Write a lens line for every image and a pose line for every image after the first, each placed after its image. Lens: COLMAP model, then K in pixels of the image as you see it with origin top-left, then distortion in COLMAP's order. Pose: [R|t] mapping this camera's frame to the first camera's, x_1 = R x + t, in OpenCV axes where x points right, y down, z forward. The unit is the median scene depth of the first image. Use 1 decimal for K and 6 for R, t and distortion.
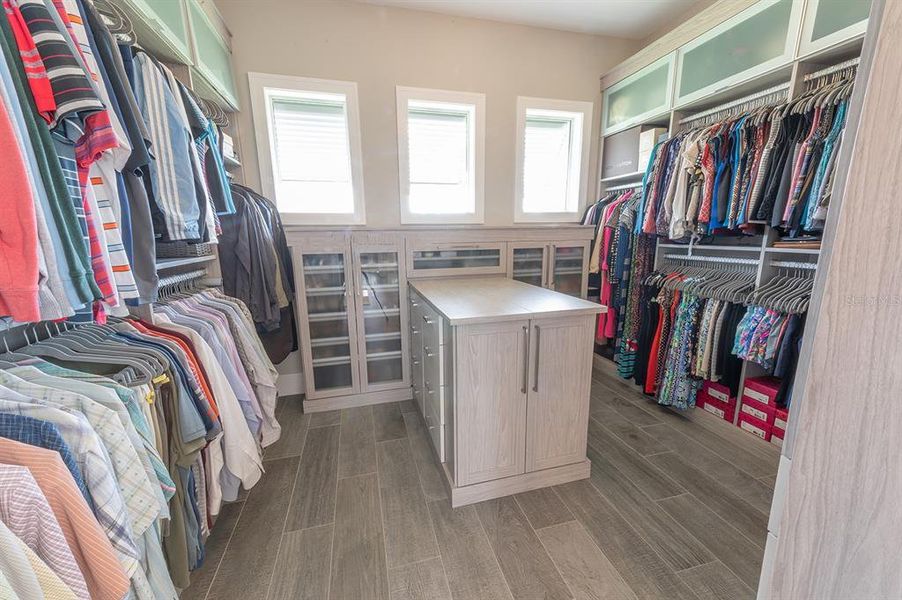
lens RADIAL K [[345.5, 0, 451.0], [0, 345.5, 300.0], [0, 0, 1]] dist [0.027400, 0.000058]
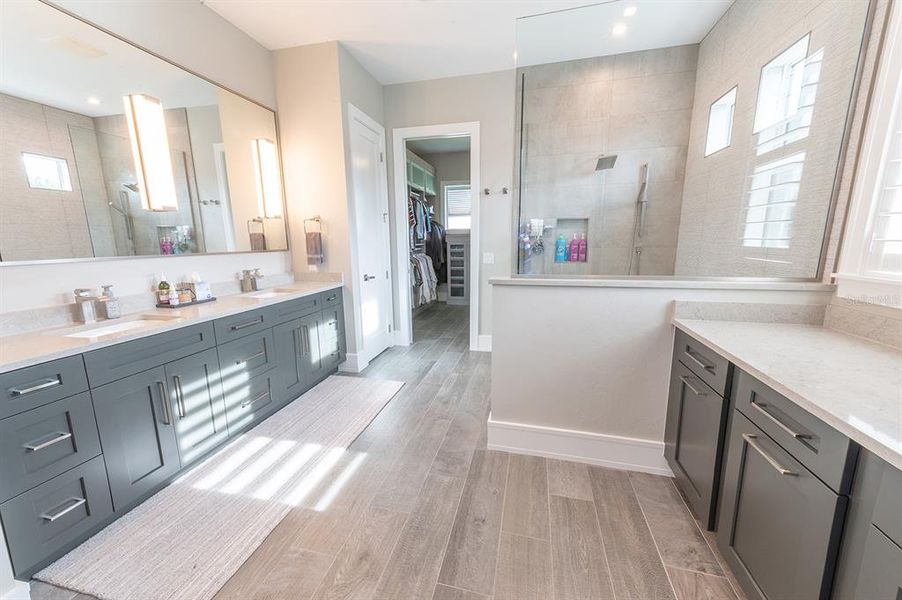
lens RADIAL K [[345.5, 0, 451.0], [0, 345.5, 300.0], [0, 0, 1]] dist [0.027400, 0.000058]
pose [[0.877749, 0.090245, -0.470545, 0.956399], [-0.093760, 0.995466, 0.016020, 0.275066], [0.469857, 0.030056, 0.882231, -1.482040]]
